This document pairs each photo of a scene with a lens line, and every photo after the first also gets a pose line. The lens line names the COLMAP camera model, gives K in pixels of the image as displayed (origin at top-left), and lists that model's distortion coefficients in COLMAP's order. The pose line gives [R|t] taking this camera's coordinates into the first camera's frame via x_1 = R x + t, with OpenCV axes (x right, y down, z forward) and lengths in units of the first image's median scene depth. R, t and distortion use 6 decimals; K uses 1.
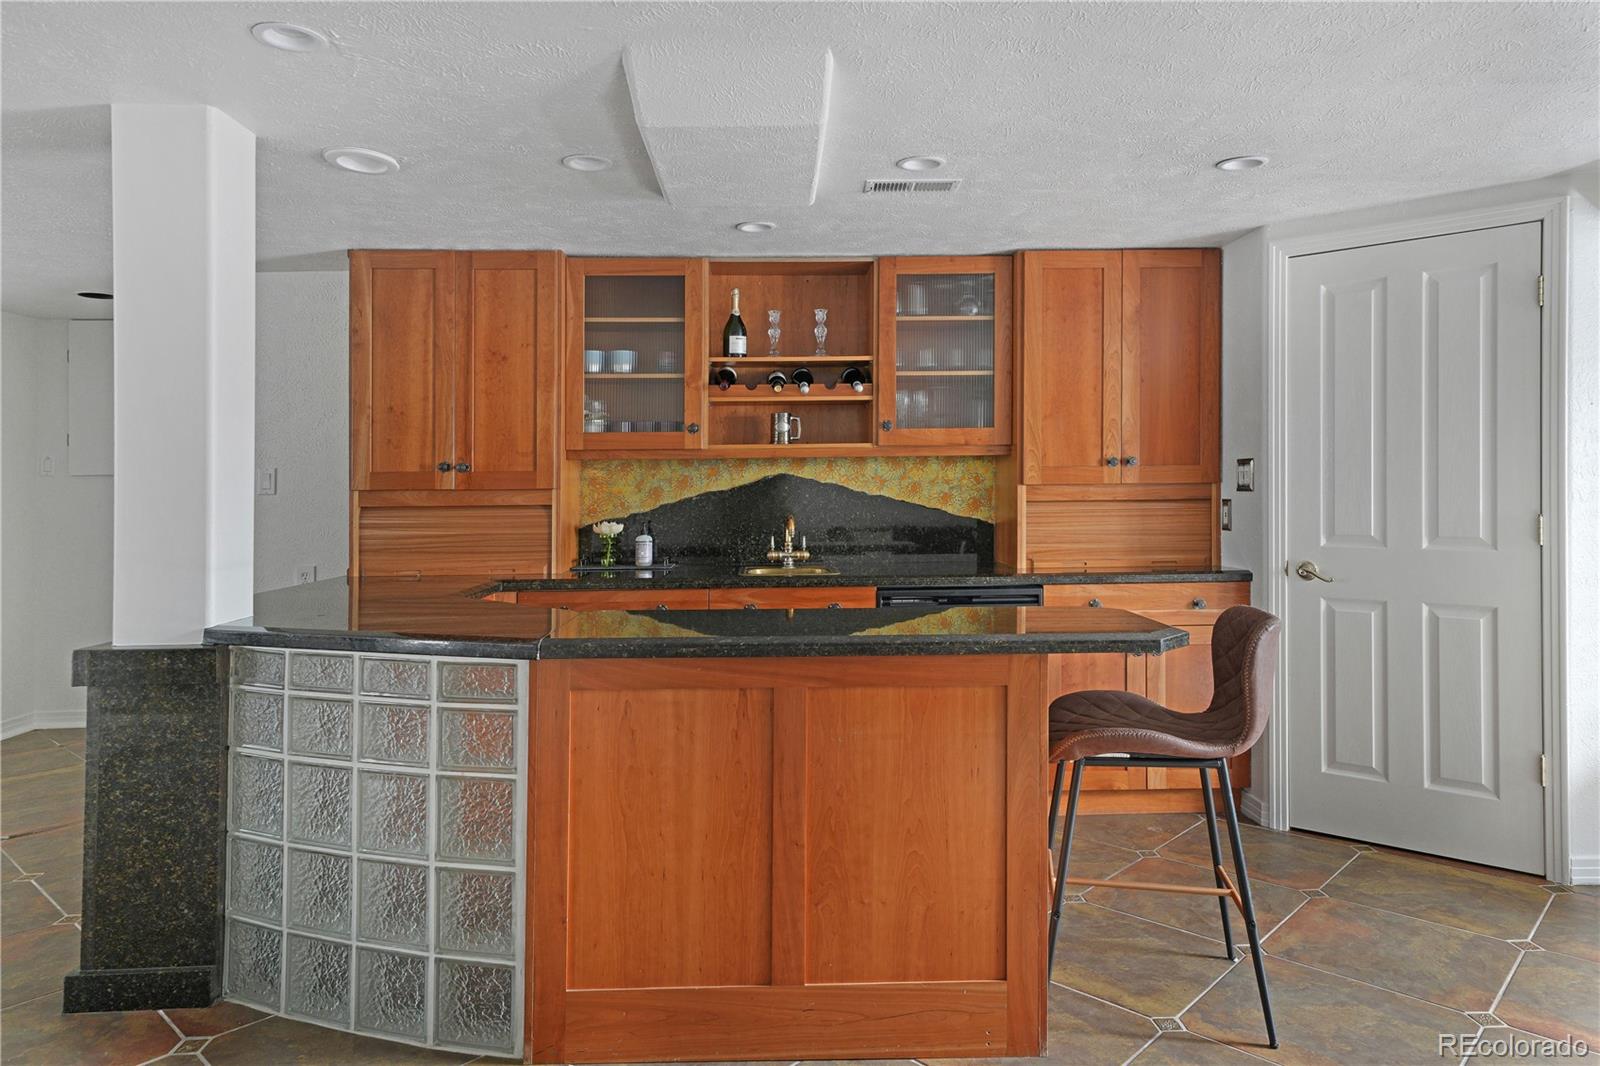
lens RADIAL K [[995.7, 0, 800.0], [0, 995.7, 533.0], [0, 0, 1]] dist [0.000809, -0.000149]
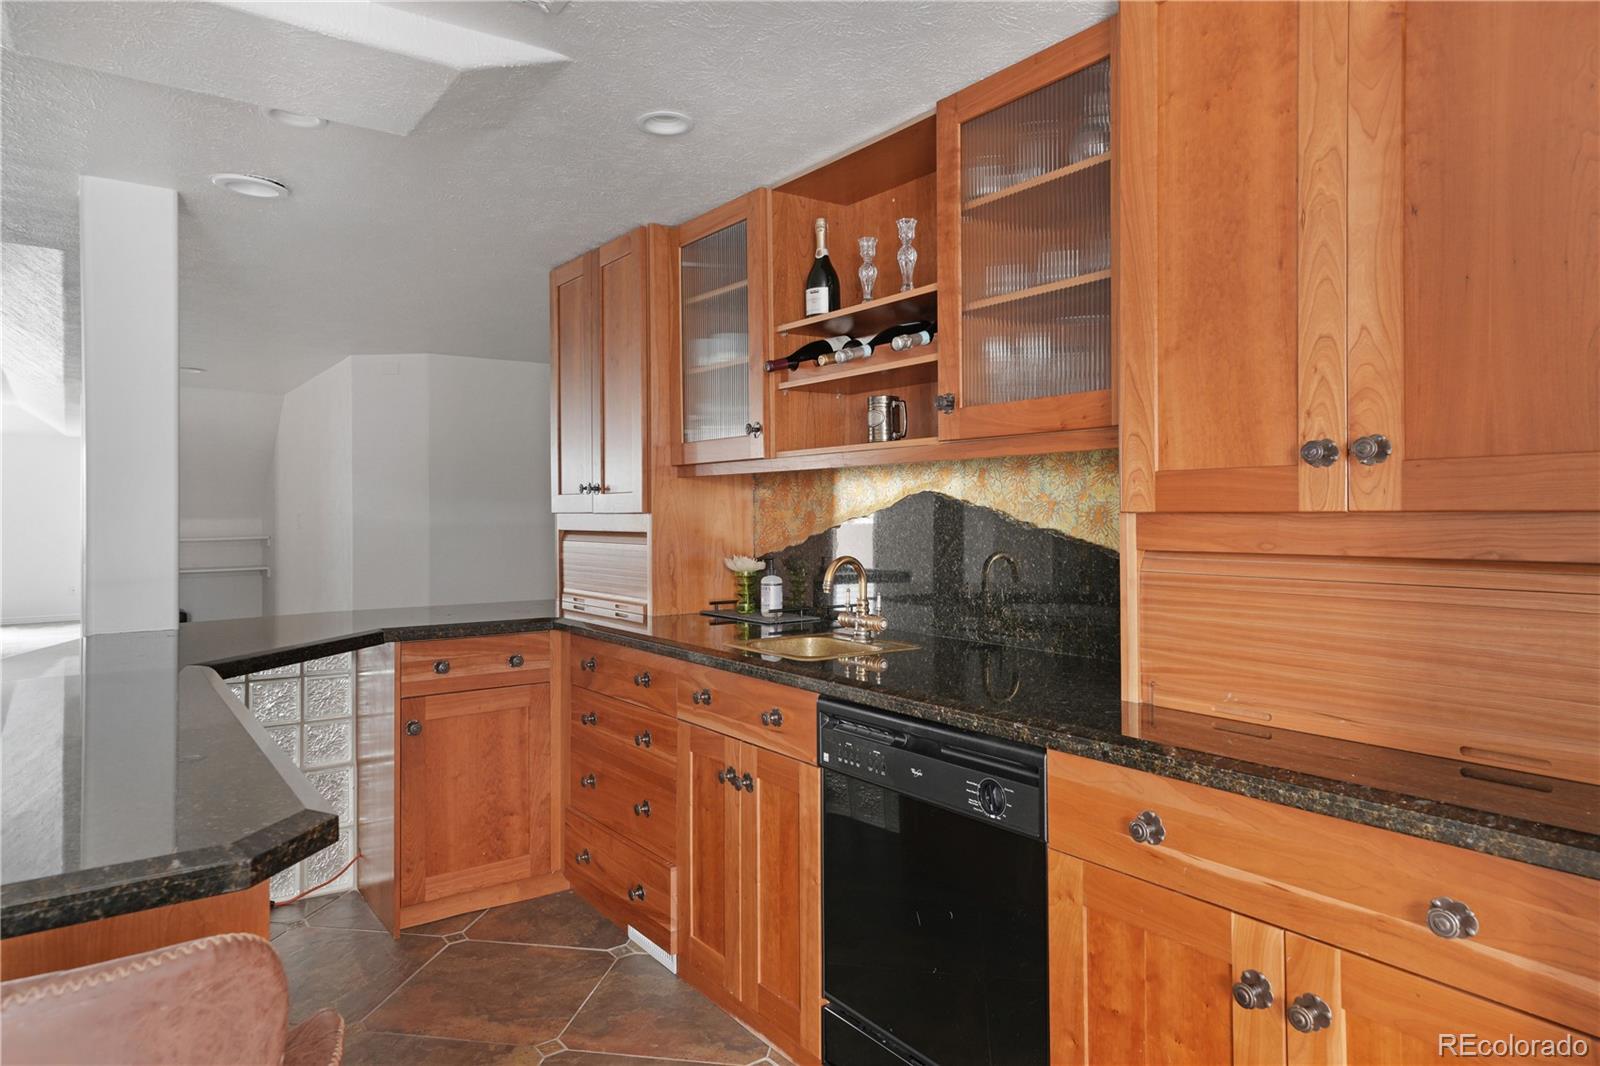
lens RADIAL K [[995.7, 0, 800.0], [0, 995.7, 533.0], [0, 0, 1]] dist [0.000809, -0.000149]
pose [[0.560128, 0.024533, -0.828043, 0.501990], [-0.031638, 0.999466, 0.008211, -0.038258], [0.827802, 0.021598, 0.560605, 0.626434]]
